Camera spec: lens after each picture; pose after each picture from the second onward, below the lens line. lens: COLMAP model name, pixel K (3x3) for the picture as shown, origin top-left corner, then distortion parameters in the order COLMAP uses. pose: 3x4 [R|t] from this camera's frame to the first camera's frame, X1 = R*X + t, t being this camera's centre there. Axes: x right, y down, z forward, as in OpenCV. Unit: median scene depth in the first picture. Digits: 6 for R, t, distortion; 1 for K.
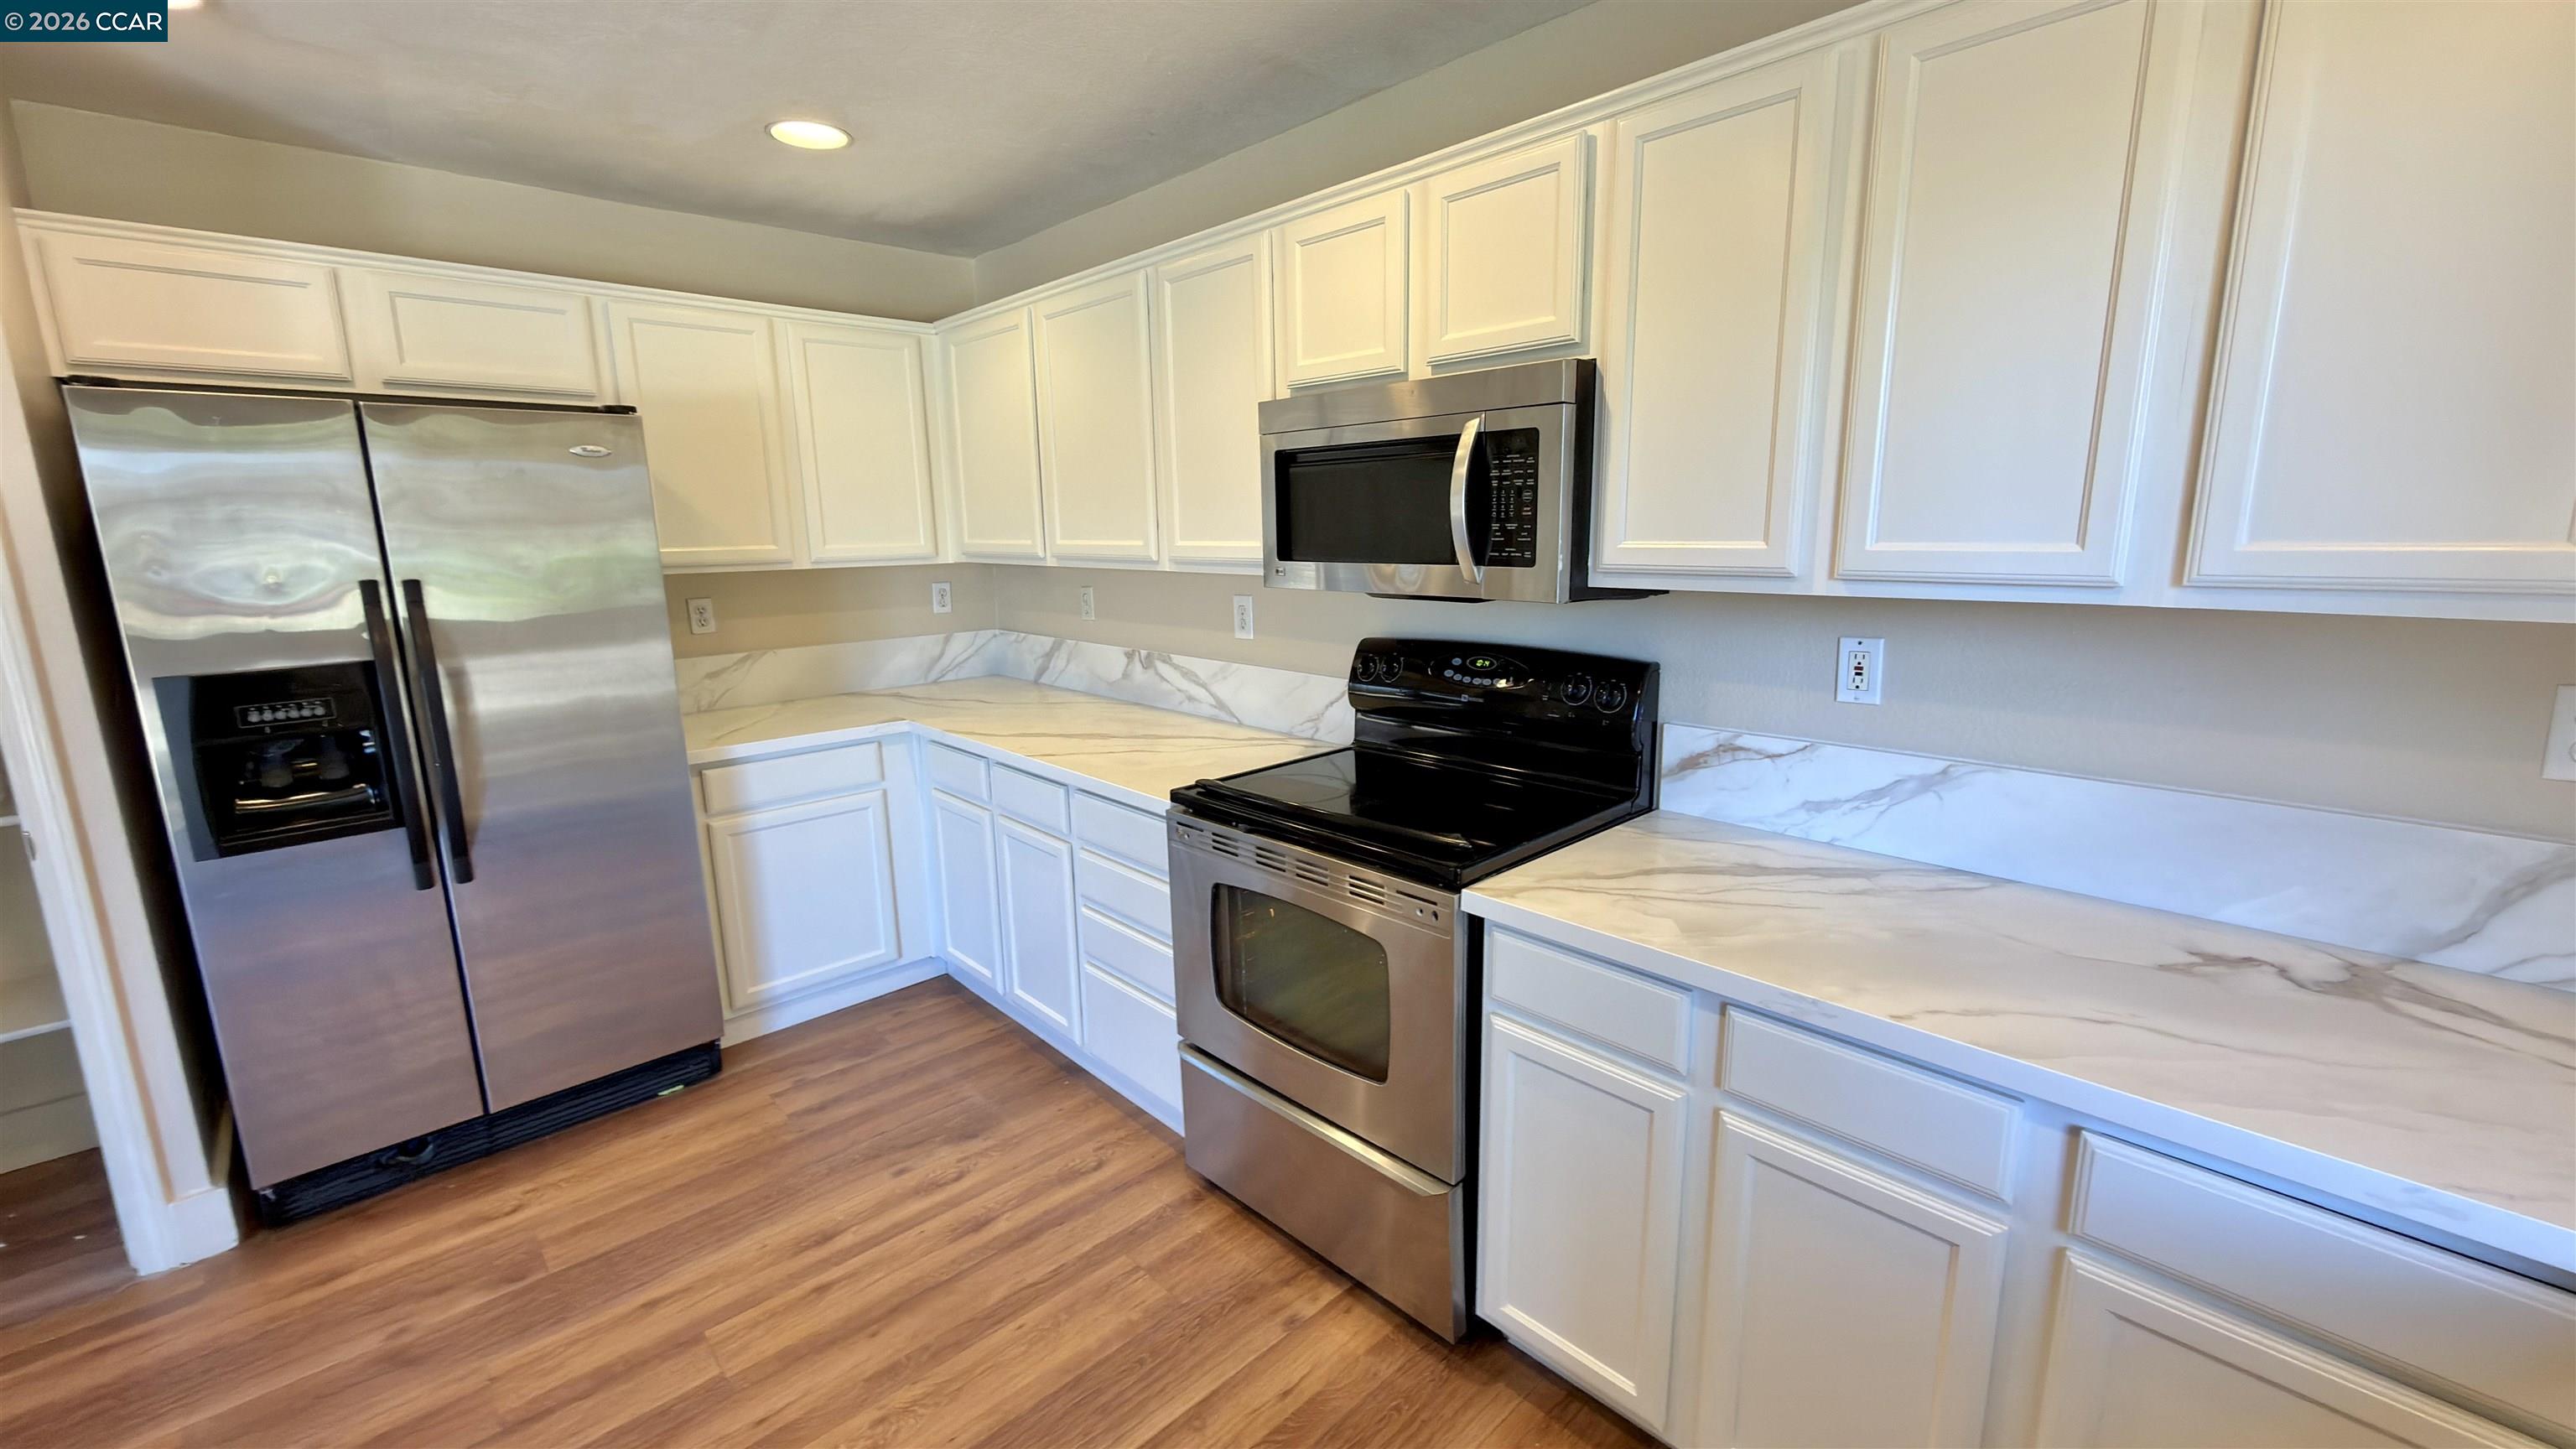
lens RADIAL K [[1023.1, 0, 1288.3], [0, 1023.1, 722.0], [0, 0, 1]] dist [-0.001724, -0.000051]
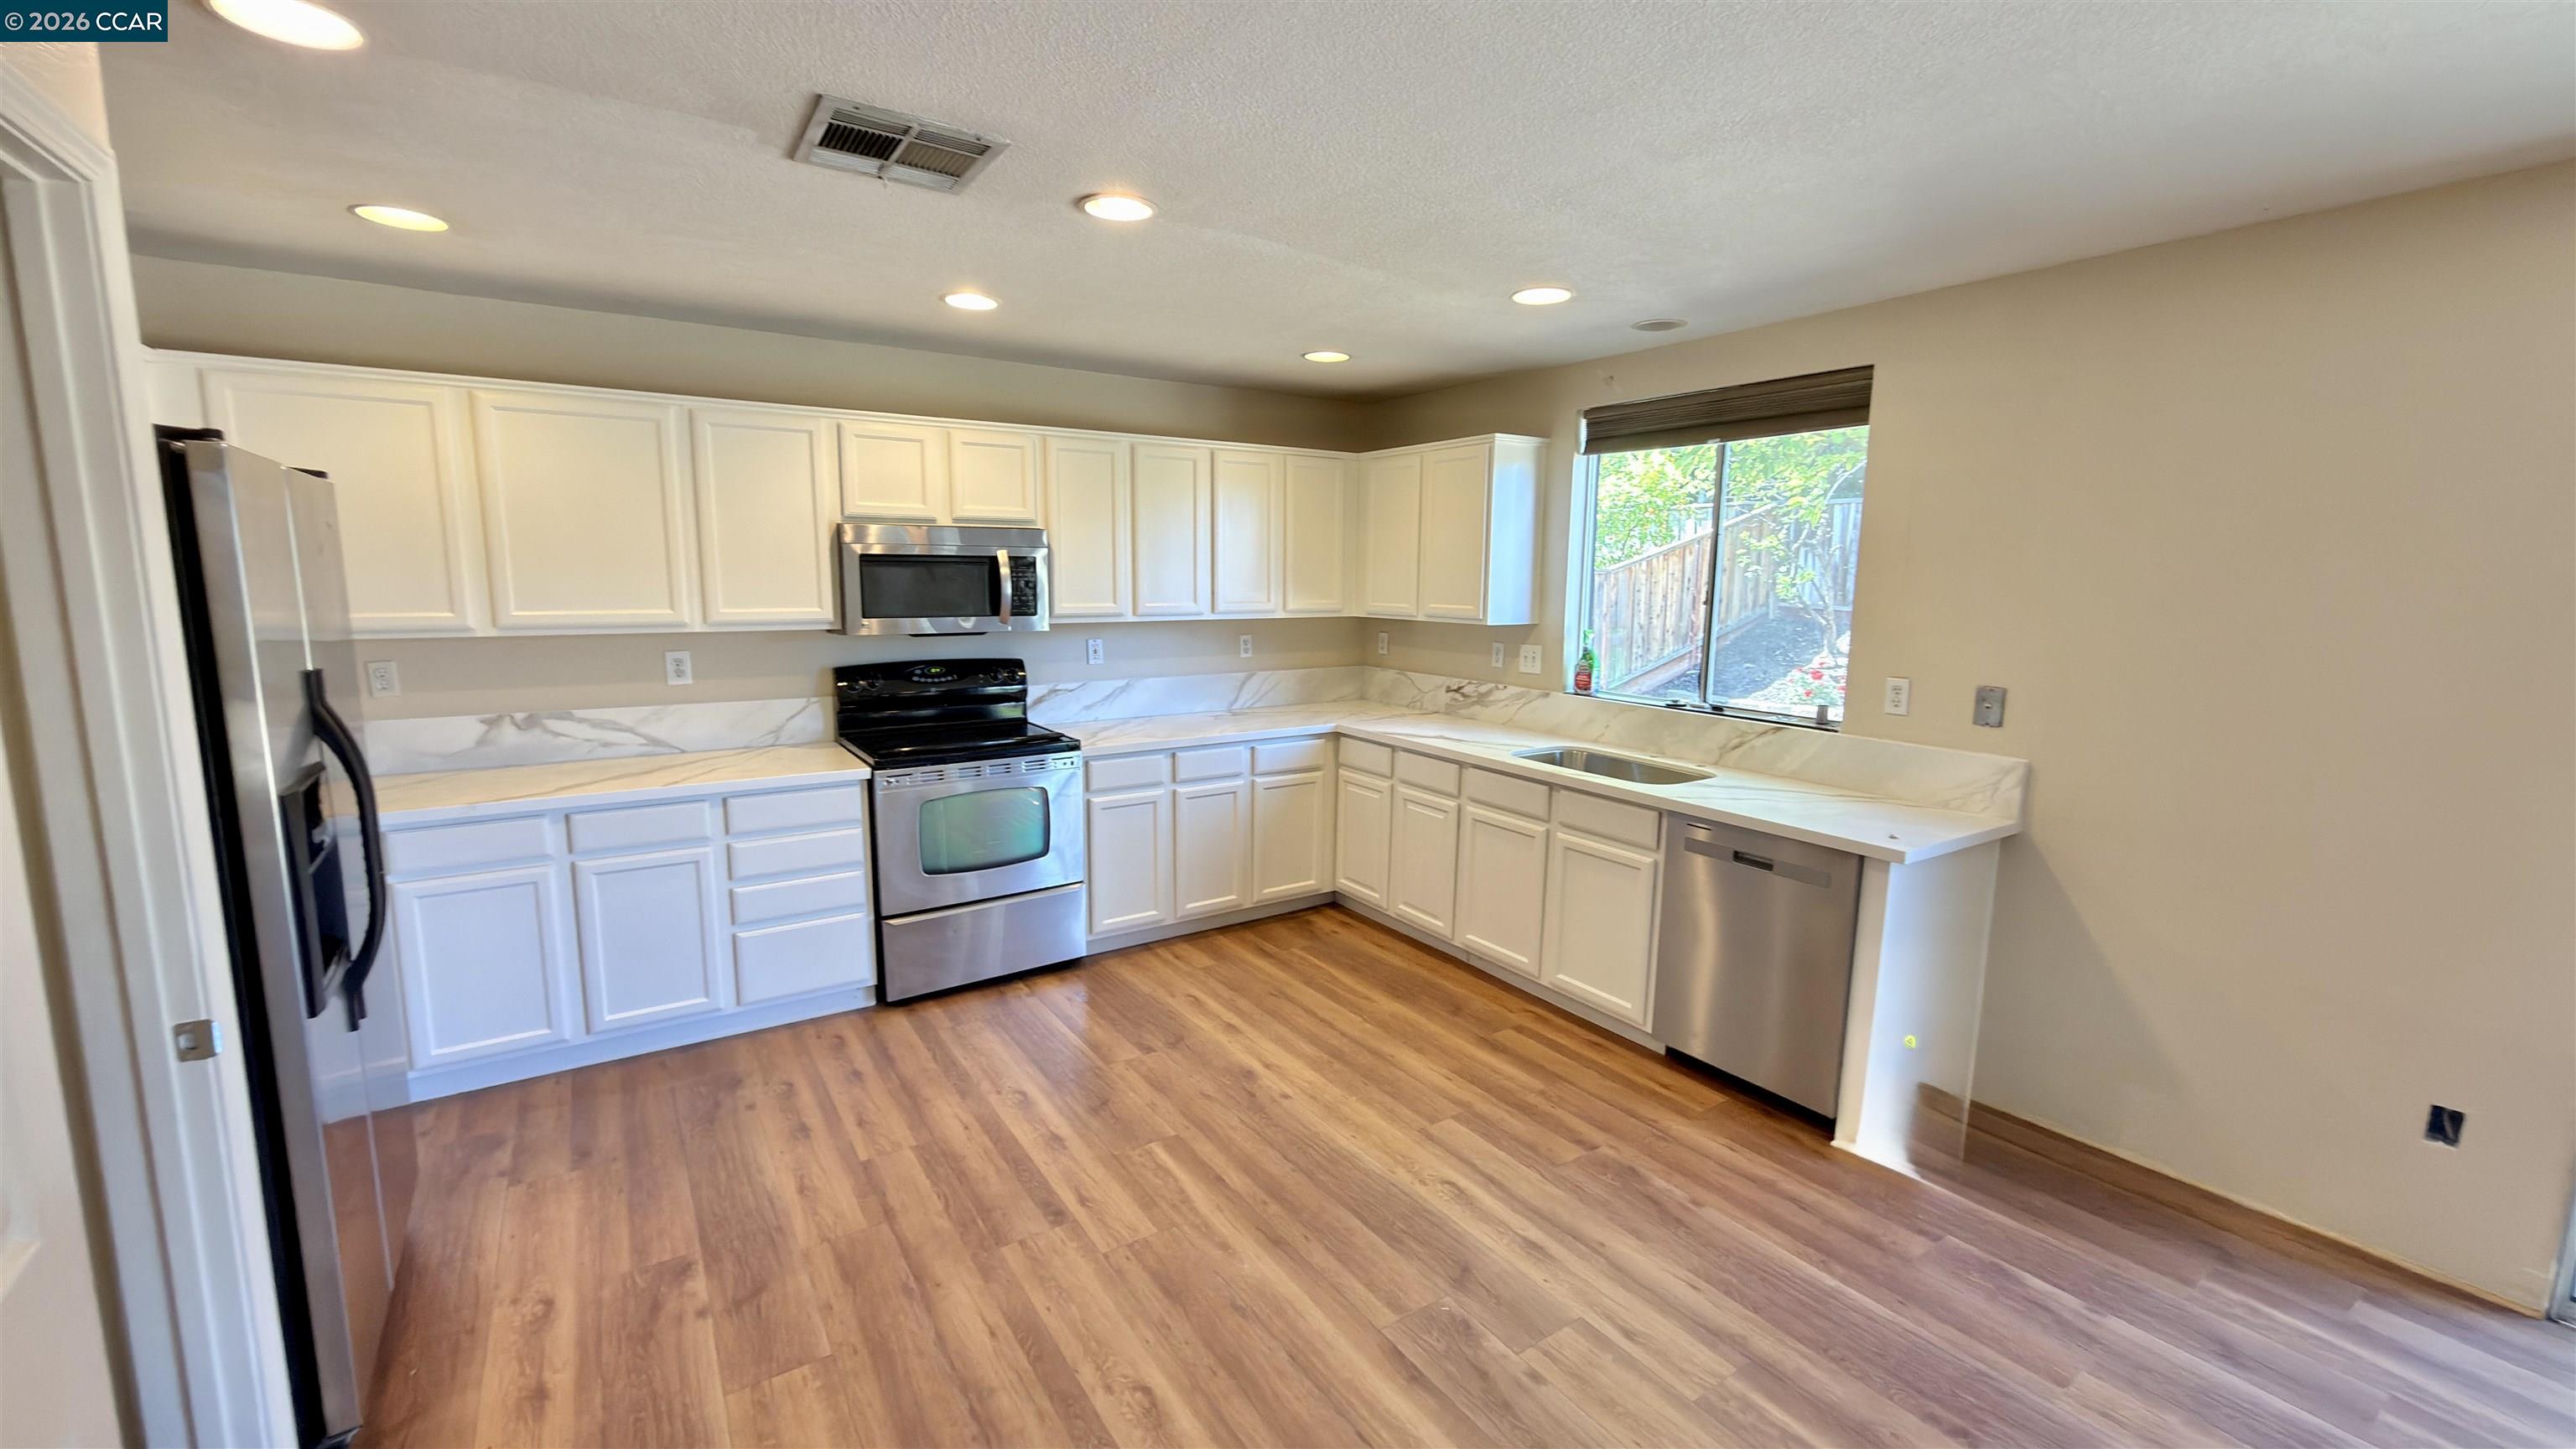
lens RADIAL K [[1023.1, 0, 1288.5], [0, 1023.1, 739.2], [0, 0, 1]] dist [-0.001724, -0.000051]
pose [[0.165924, -0.143606, 0.975626, -1.795373], [0.178448, 0.977379, 0.113516, -0.037426], [-0.969859, 0.155263, 0.187797, 0.056344]]
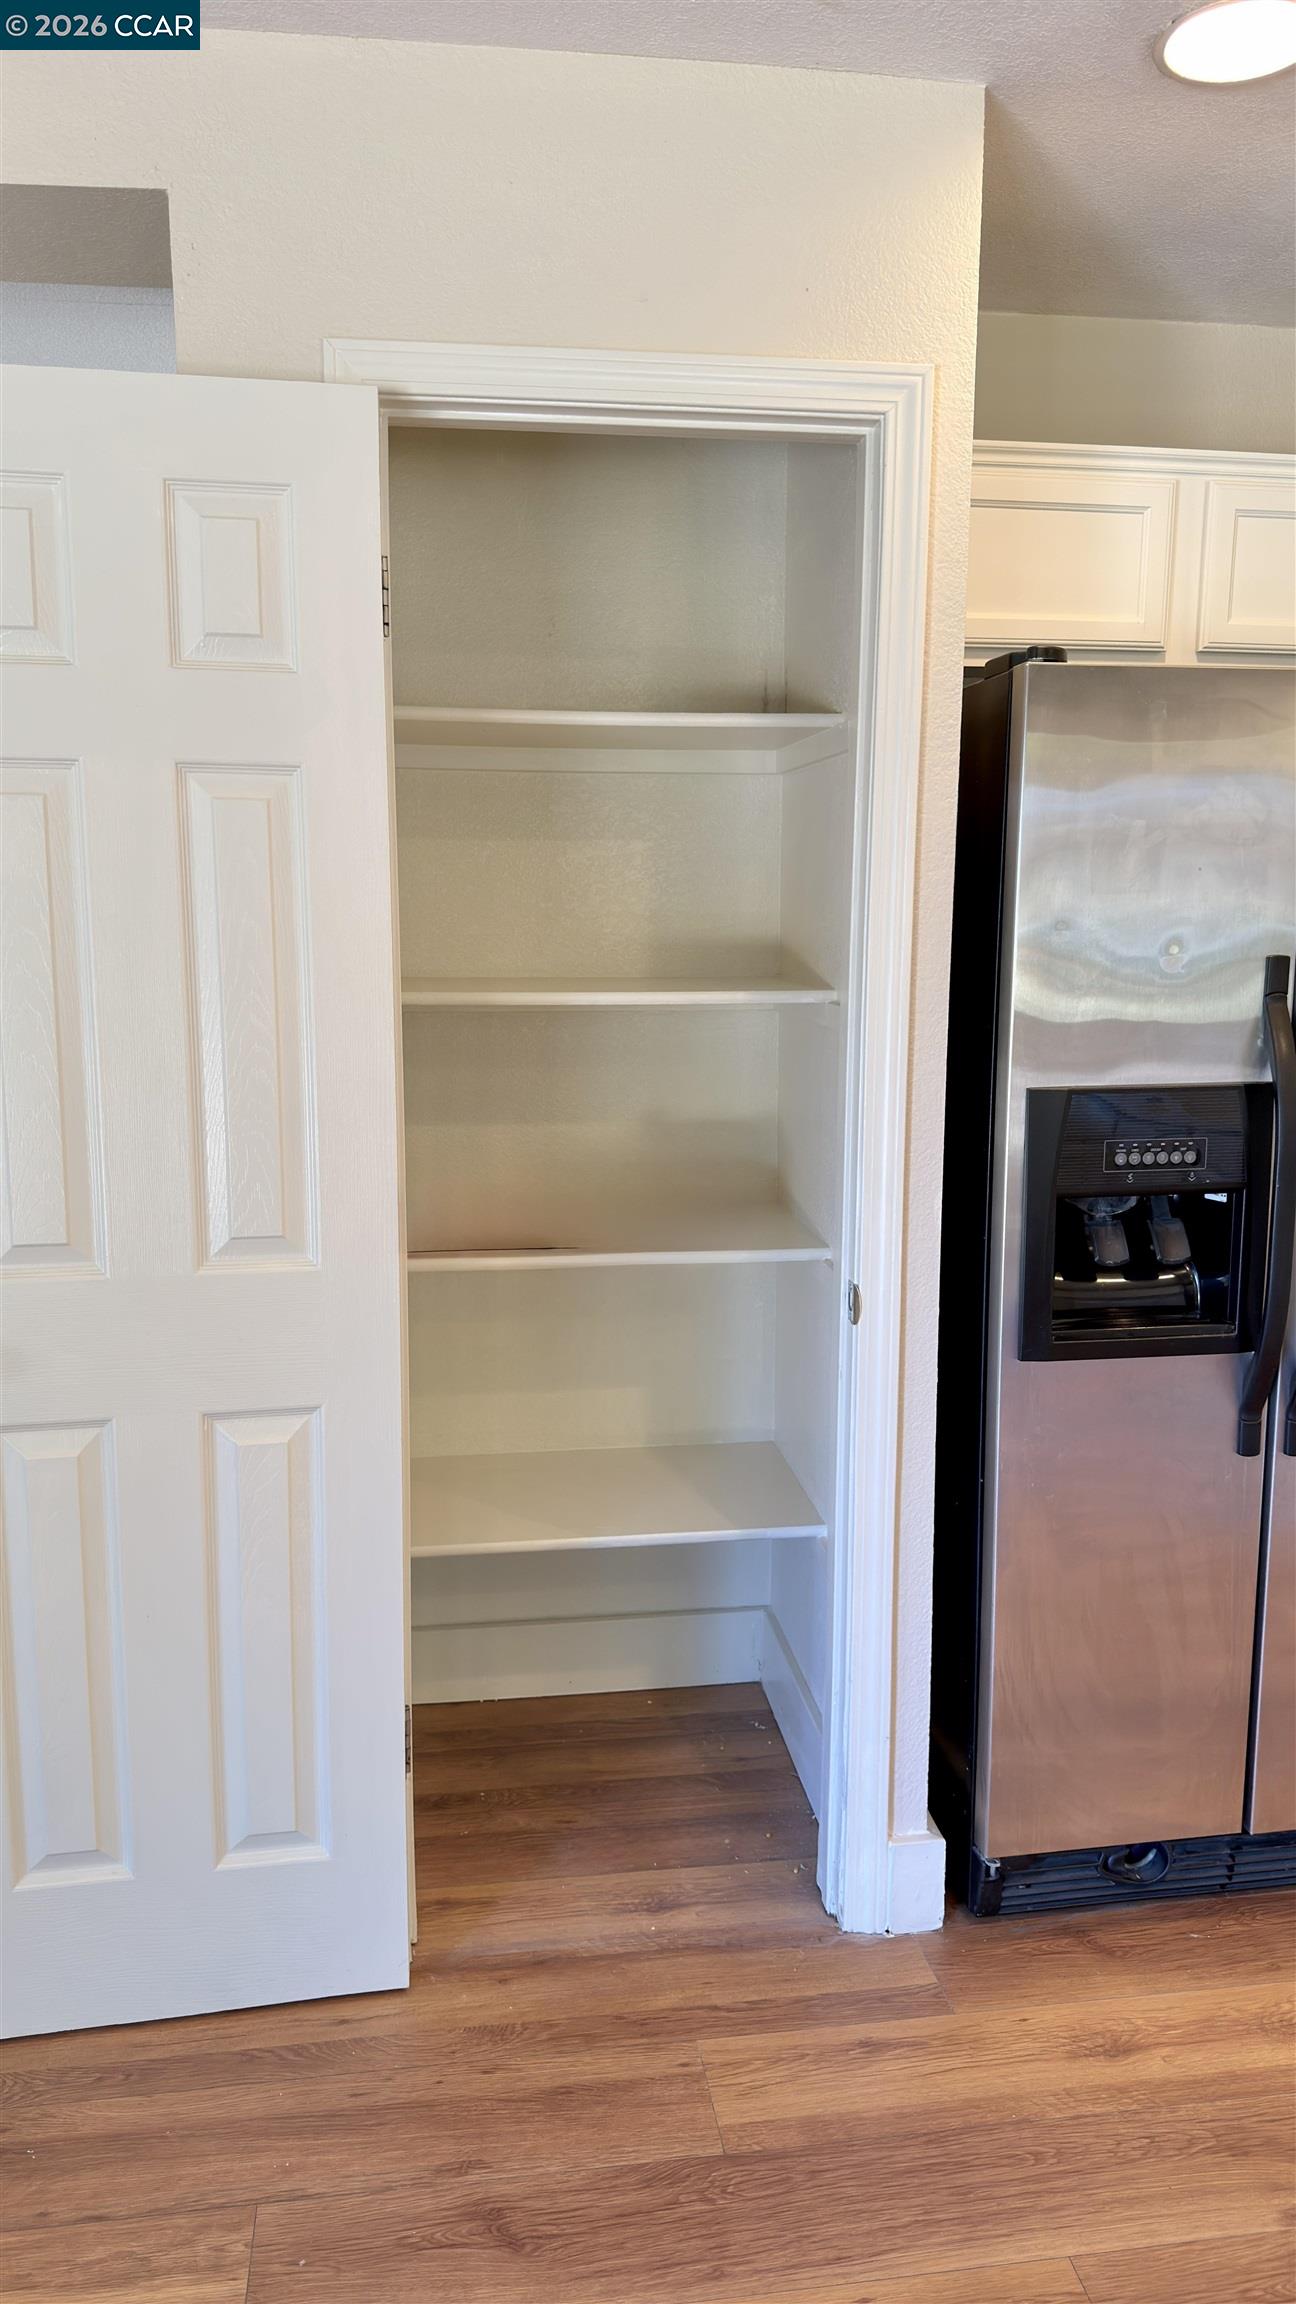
lens RADIAL K [[1653.0, 0, 645.9], [0, 1653.0, 1166.3], [0, 0, 1]] dist [0.027440, -0.002006]
pose [[0.820041, 0.106775, -0.562256, -0.709409], [-0.123407, 0.992320, 0.008458, 0.031571], [0.558841, 0.062451, 0.826920, -0.056596]]
